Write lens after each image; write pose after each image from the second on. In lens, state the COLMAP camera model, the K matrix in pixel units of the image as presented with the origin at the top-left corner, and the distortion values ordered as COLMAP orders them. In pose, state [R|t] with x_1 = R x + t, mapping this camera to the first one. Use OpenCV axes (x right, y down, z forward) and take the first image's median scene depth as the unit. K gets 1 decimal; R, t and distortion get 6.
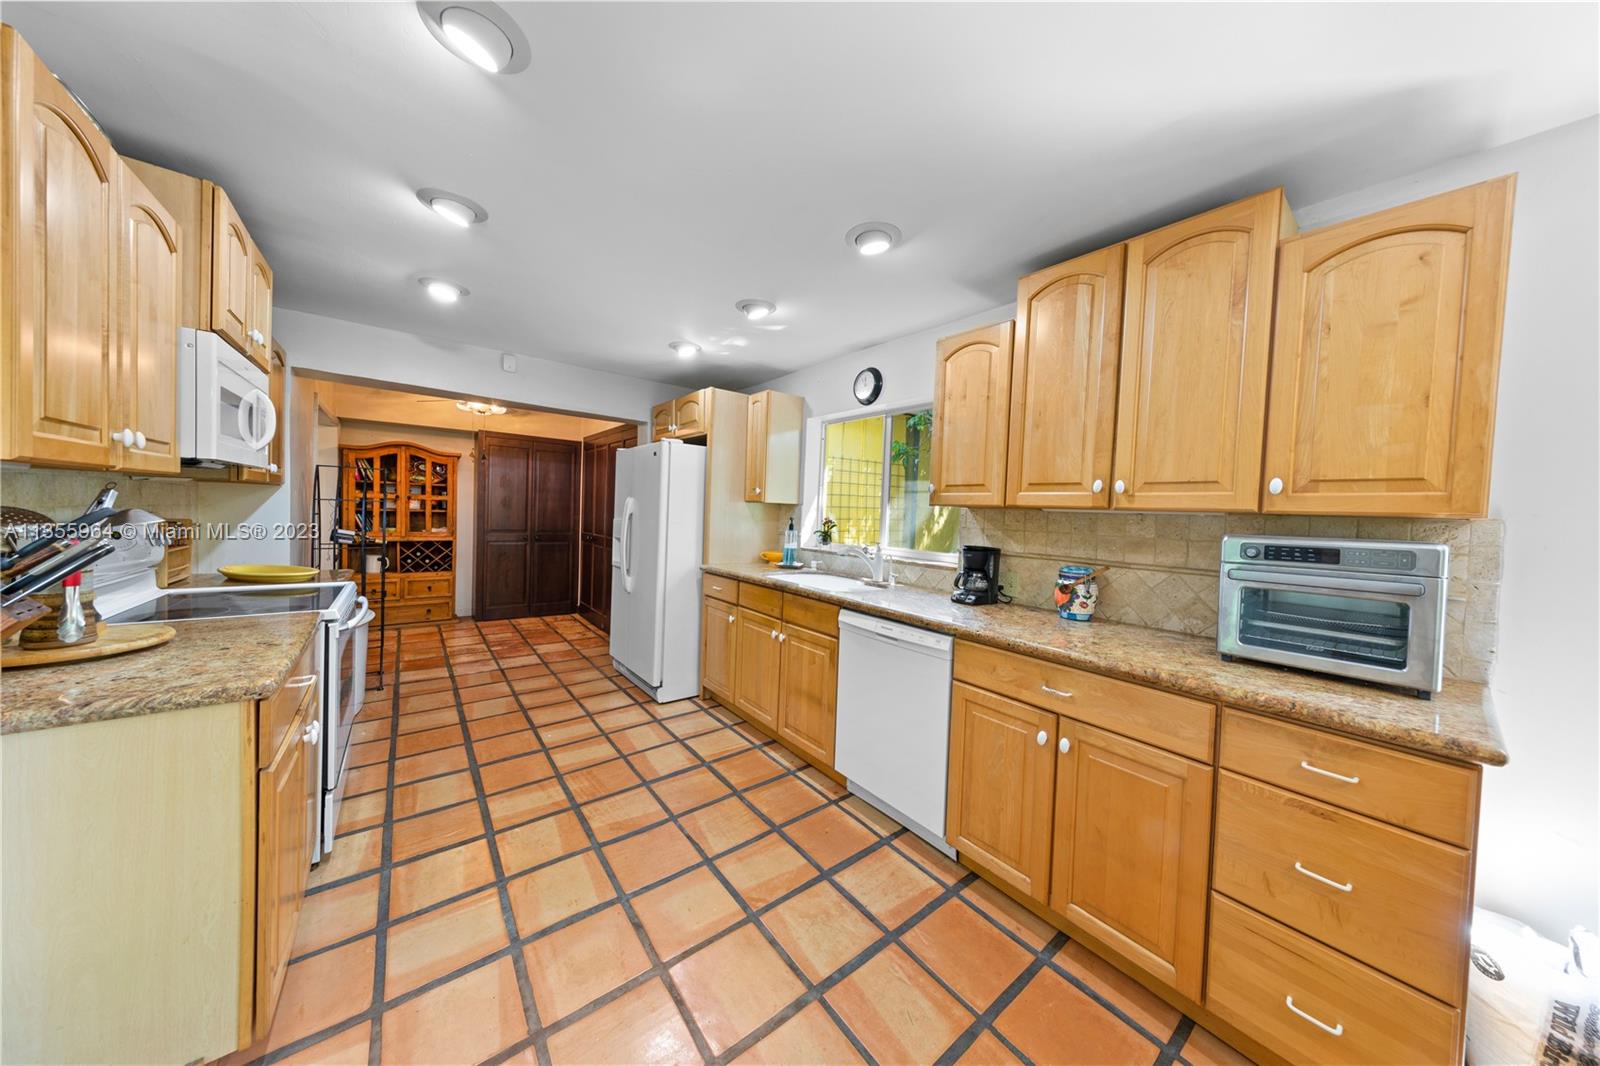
lens RADIAL K [[496.9, 0, 800.3], [0, 496.9, 524.7], [0, 0, 1]] dist [0.005194, -0.000904]
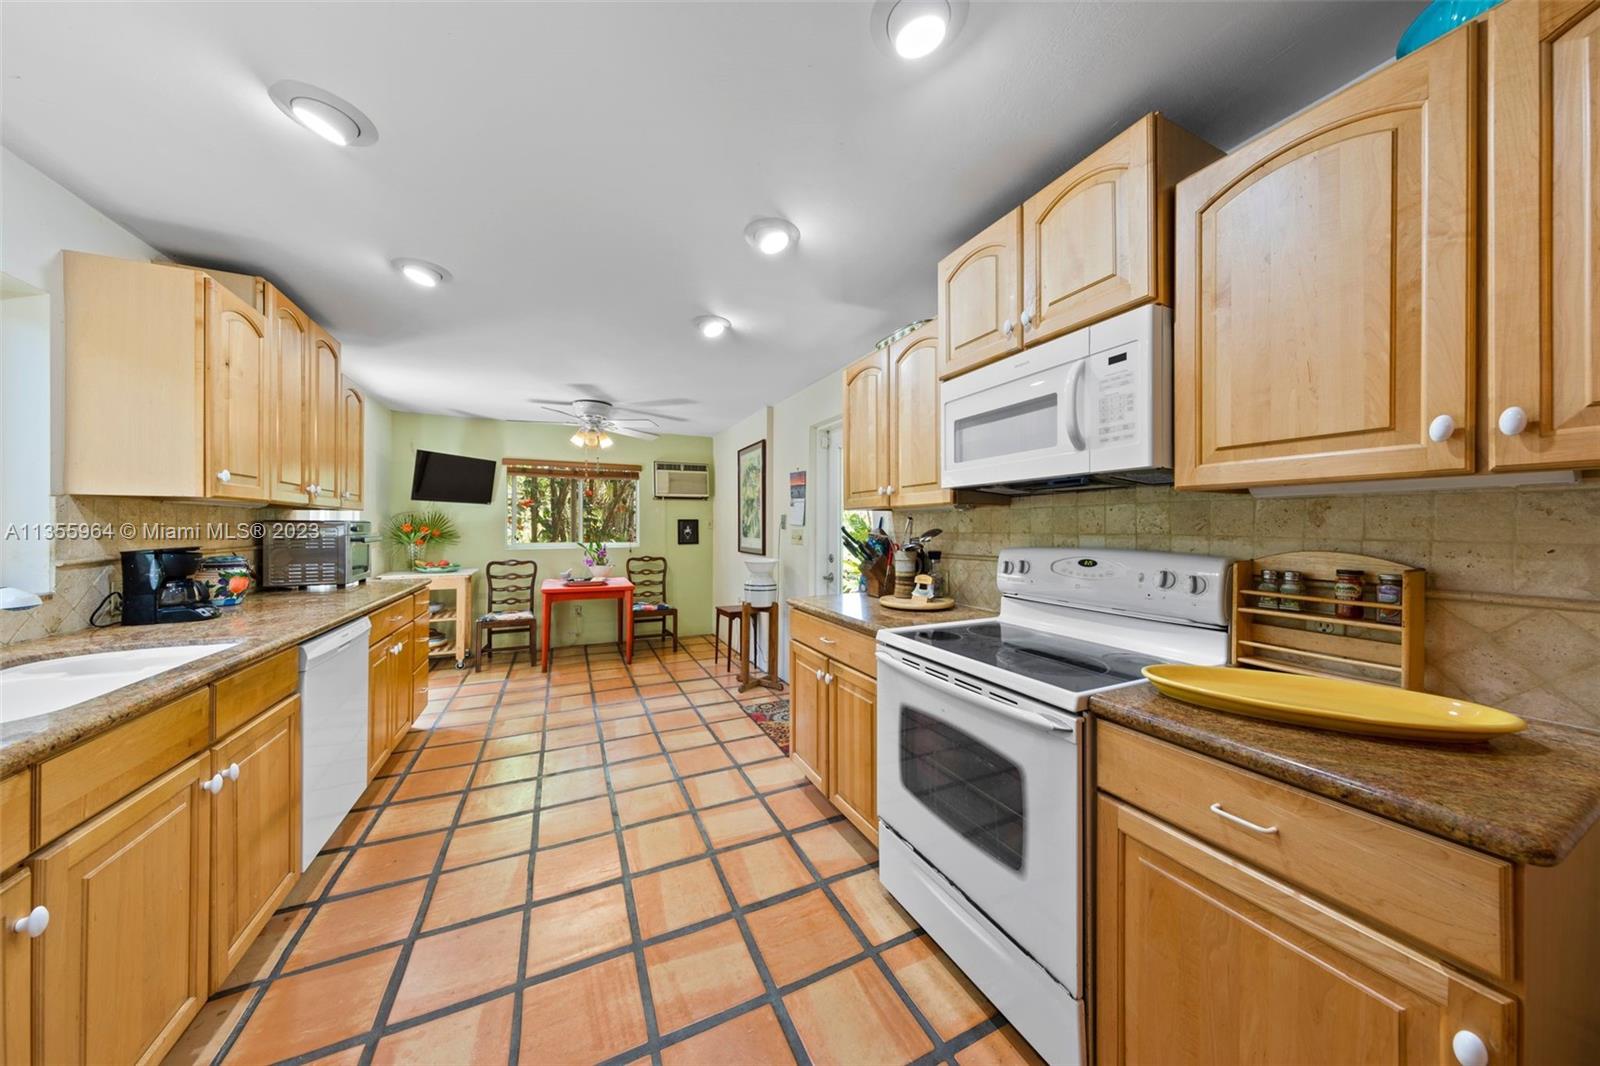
lens RADIAL K [[496.9, 0, 799.3], [0, 496.9, 525.4], [0, 0, 1]] dist [0.005194, -0.000904]
pose [[-0.975029, -0.037481, 0.218891, -0.613209], [-0.030729, 0.998944, 0.034170, -0.040506], [-0.219941, 0.026590, -0.975151, 1.234410]]
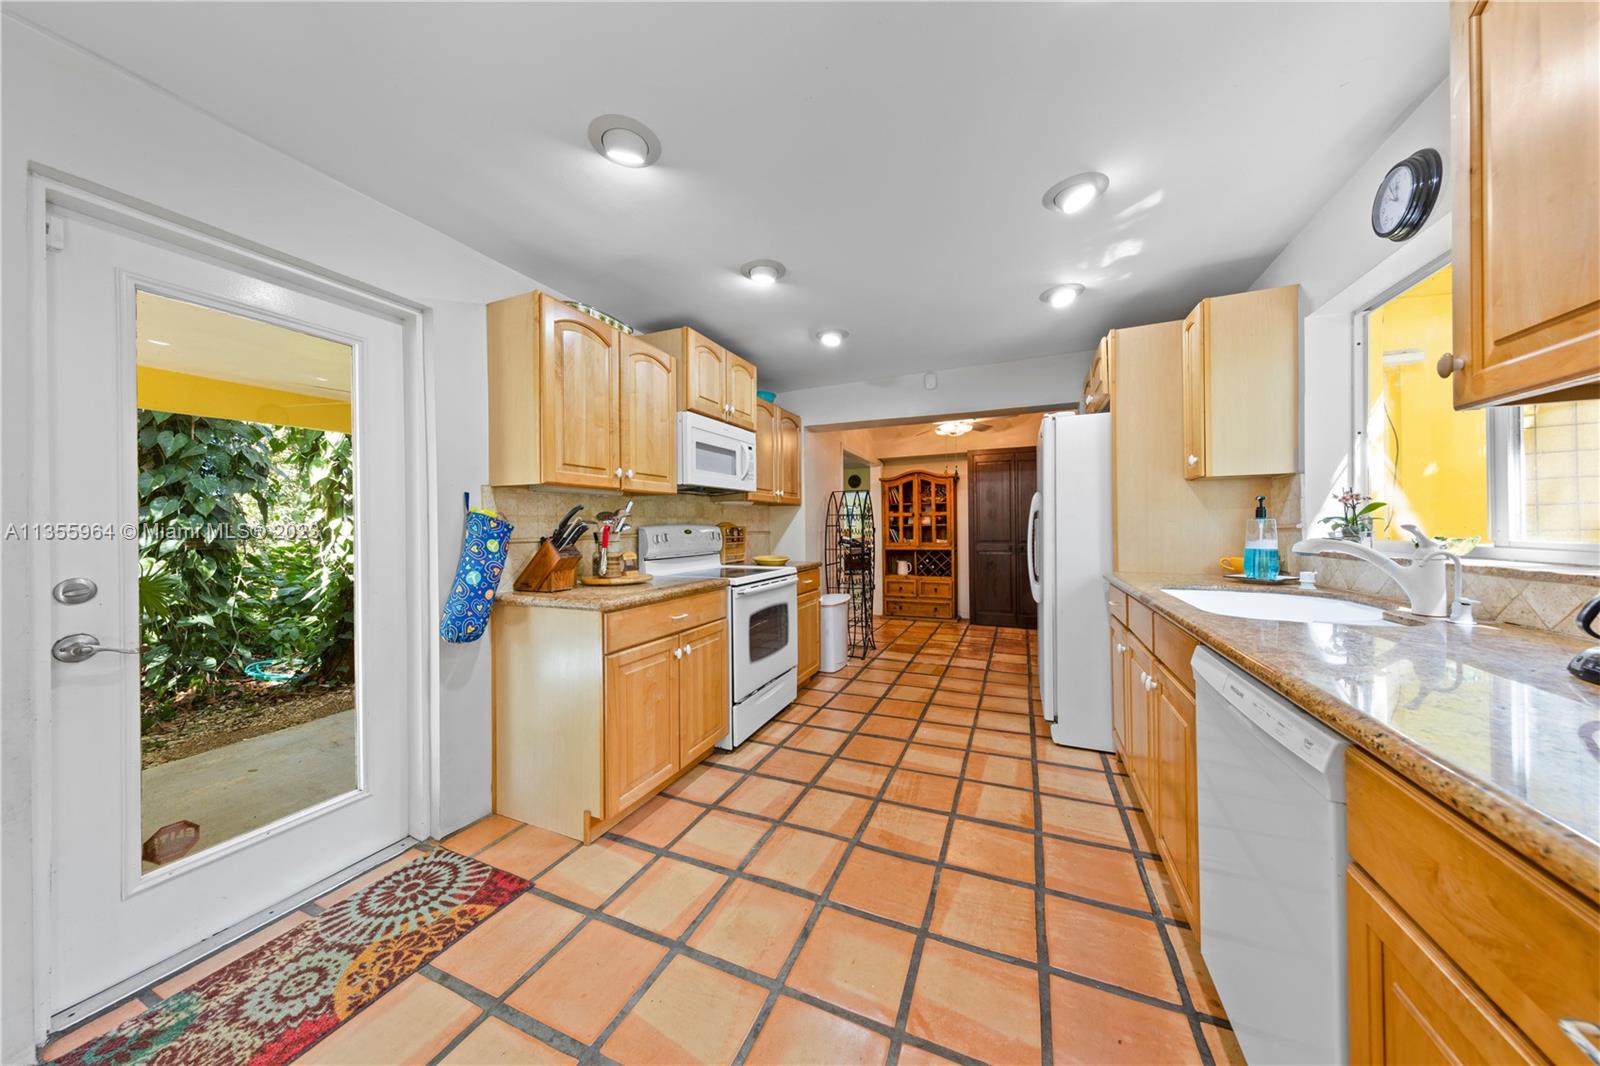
lens RADIAL K [[496.9, 0, 808.8], [0, 496.9, 527.0], [0, 0, 1]] dist [0.005194, -0.000904]
pose [[0.476760, -0.042026, -0.878028, 0.285129], [0.005071, 0.998971, -0.045062, 0.053172], [0.879019, 0.017031, 0.476483, 0.306174]]
